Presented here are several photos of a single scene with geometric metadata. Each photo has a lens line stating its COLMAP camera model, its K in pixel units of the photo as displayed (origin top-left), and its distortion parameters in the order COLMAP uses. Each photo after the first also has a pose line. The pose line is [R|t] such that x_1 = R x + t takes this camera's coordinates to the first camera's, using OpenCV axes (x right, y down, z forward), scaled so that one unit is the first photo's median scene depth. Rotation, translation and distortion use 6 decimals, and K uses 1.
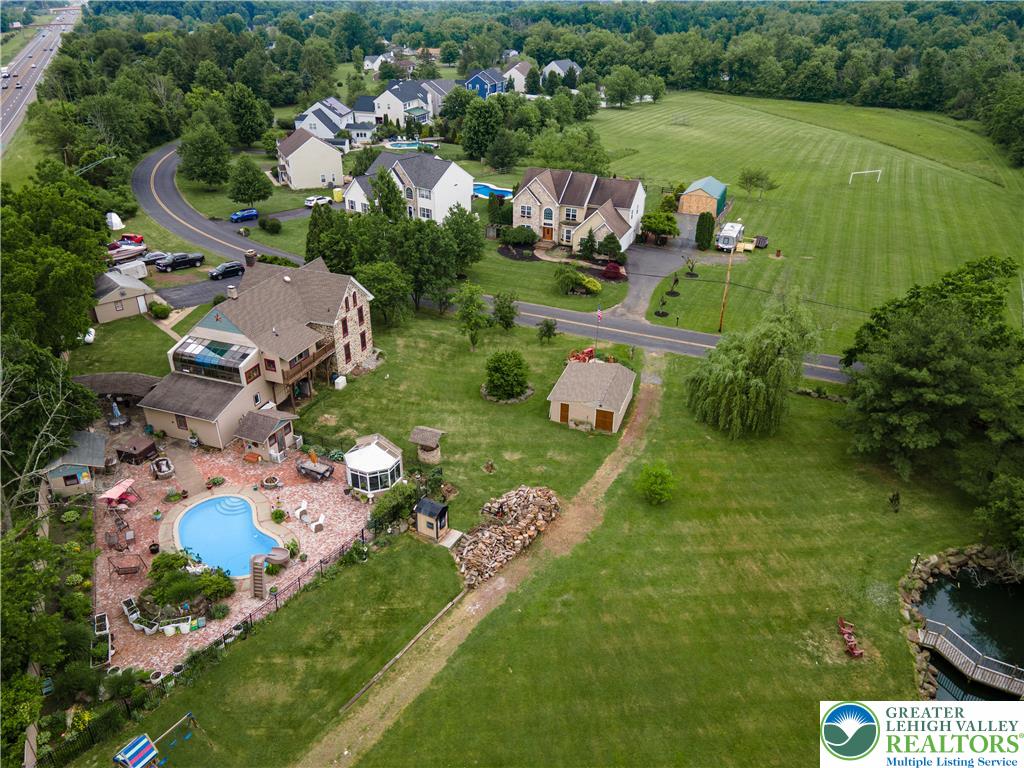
lens RADIAL K [[747.5, 0, 502.2], [0, 747.5, 383.5], [0, 0, 1]] dist [0.027586, 0.029781]
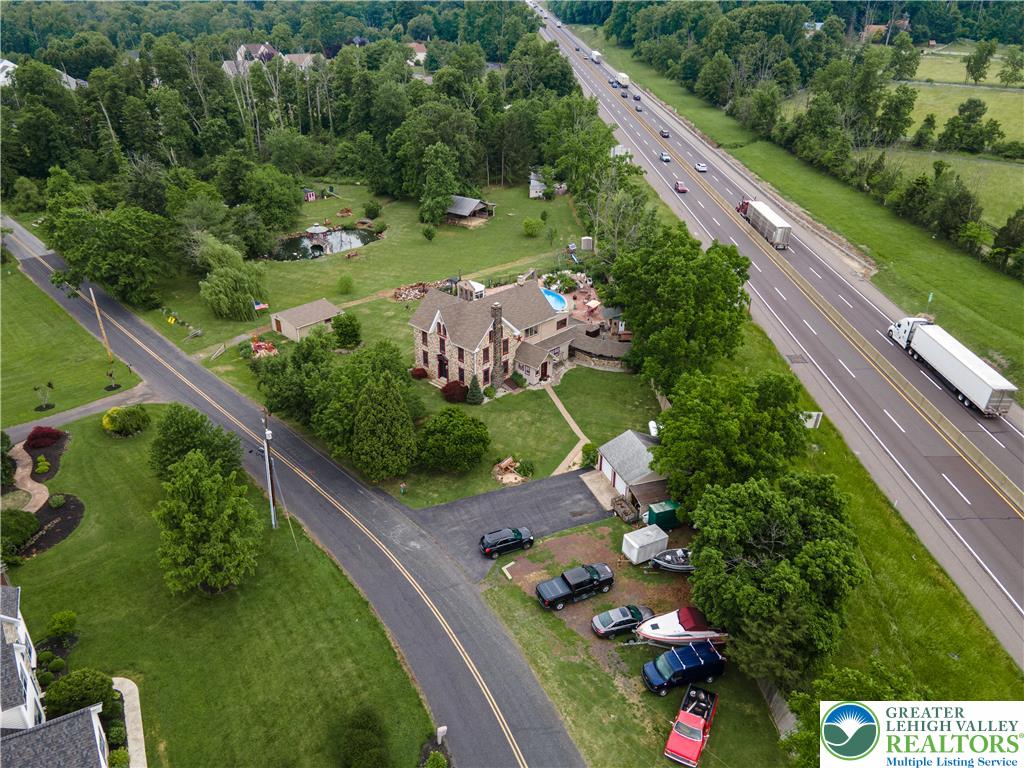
lens RADIAL K [[747.5, 0, 507.7], [0, 747.5, 377.4], [0, 0, 1]] dist [0.027586, 0.029781]
pose [[-0.915639, -0.193538, 0.352346, -0.962736], [0.180500, 0.585231, 0.790522, -1.249776], [-0.359200, 0.787431, -0.500927, 2.061812]]
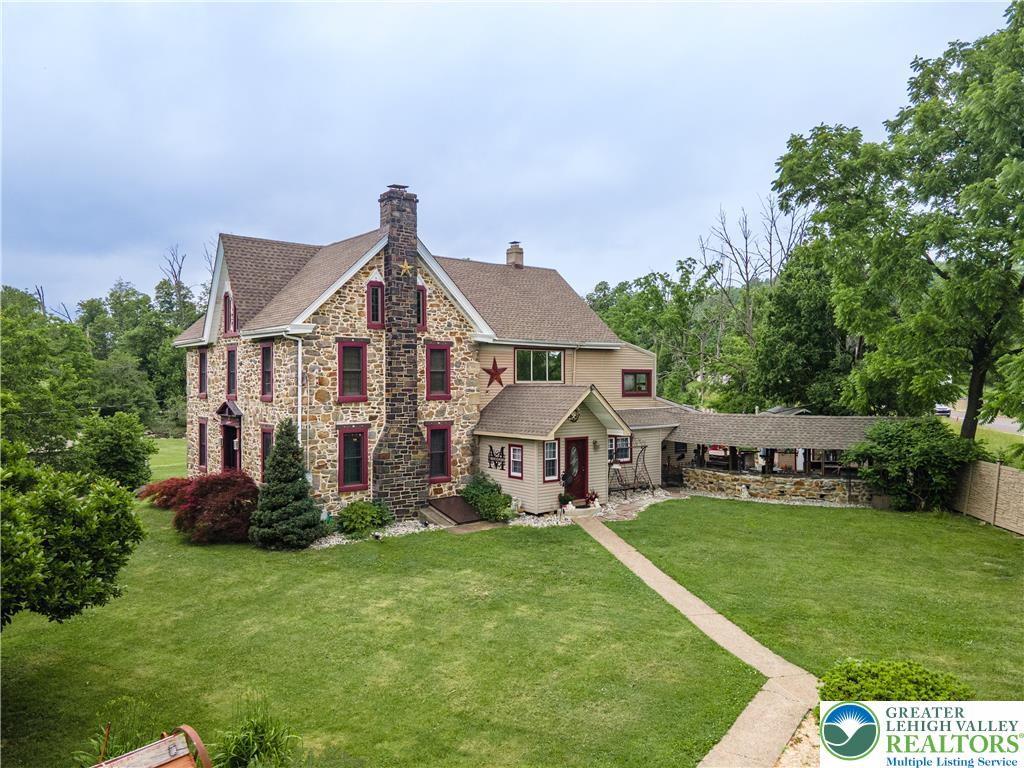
lens RADIAL K [[747.5, 0, 499.8], [0, 747.5, 381.9], [0, 0, 1]] dist [0.027586, 0.029781]
pose [[-0.860283, -0.003479, 0.509805, -0.675275], [0.239189, 0.880334, 0.409634, -0.282576], [-0.450224, 0.474341, -0.756505, 1.587061]]
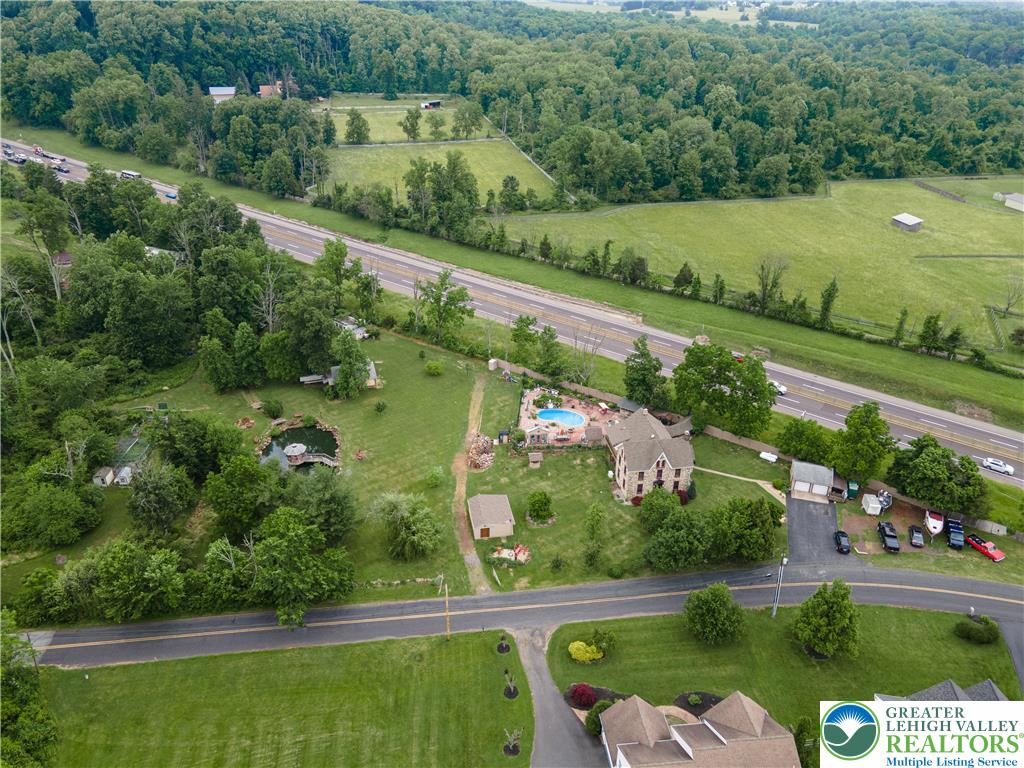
lens RADIAL K [[747.5, 0, 497.5], [0, 747.5, 385.1], [0, 0, 1]] dist [0.027586, 0.029781]
pose [[-0.871775, 0.227175, -0.434050, 0.970910], [-0.236847, 0.580128, 0.779330, -1.862968], [0.428849, 0.782204, -0.451936, 1.894590]]
